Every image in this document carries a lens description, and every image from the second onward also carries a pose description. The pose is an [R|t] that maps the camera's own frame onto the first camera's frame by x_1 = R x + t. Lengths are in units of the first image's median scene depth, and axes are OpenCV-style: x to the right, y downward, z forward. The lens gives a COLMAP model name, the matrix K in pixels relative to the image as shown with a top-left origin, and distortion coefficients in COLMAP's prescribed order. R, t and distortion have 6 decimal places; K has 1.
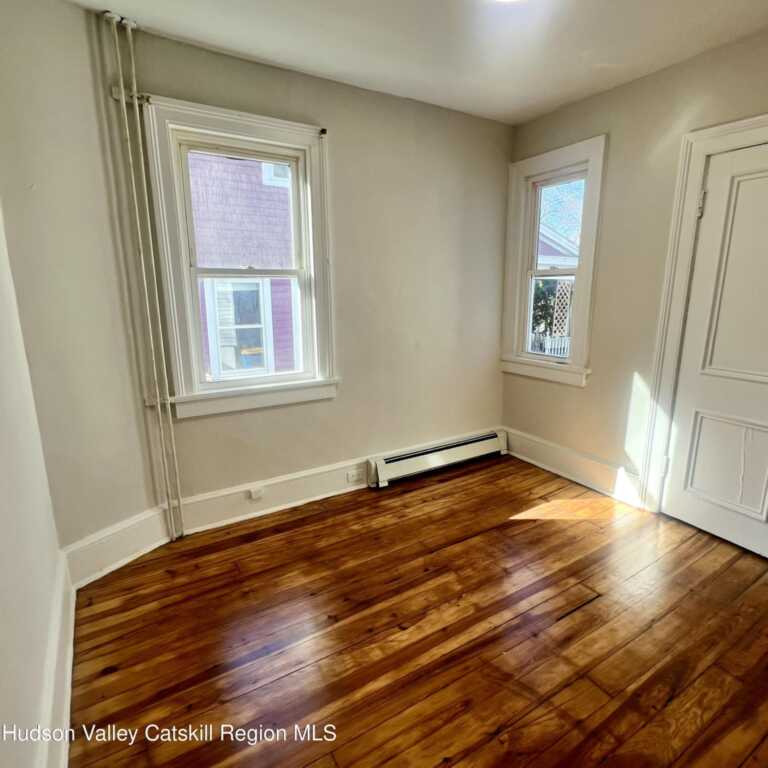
lens RADIAL K [[457.9, 0, 386.0], [0, 457.9, 384.5], [0, 0, 1]] dist [-0.010878, 0.001013]
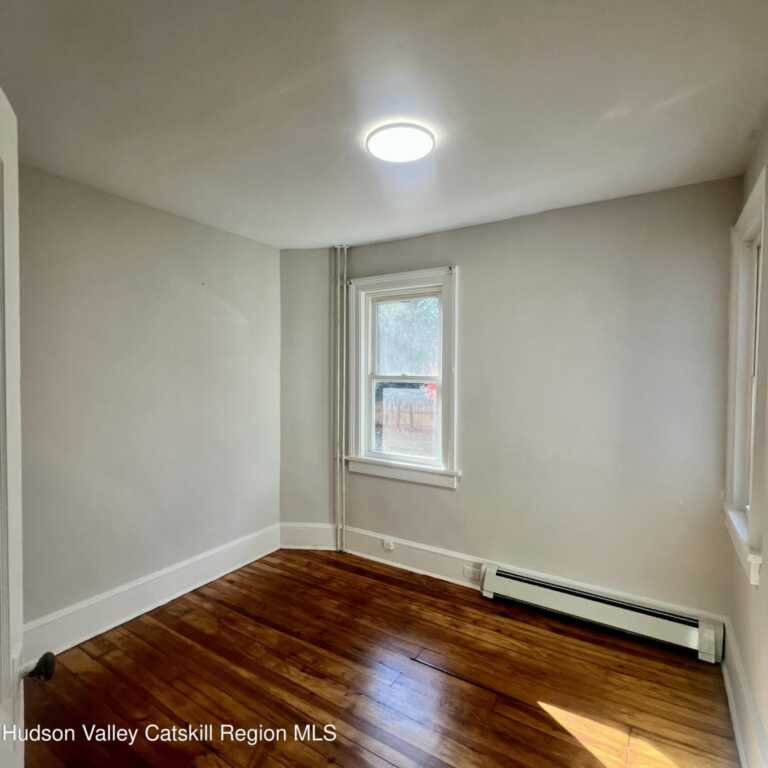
lens RADIAL K [[432.1, 0, 387.1], [0, 432.1, 382.1], [0, 0, 1]] dist [-0.007717, -0.000059]
pose [[0.432956, 0.021980, -0.901147, 0.817172], [-0.204629, 0.976000, -0.074508, -0.121758], [0.877882, 0.216659, 0.427063, 0.388471]]
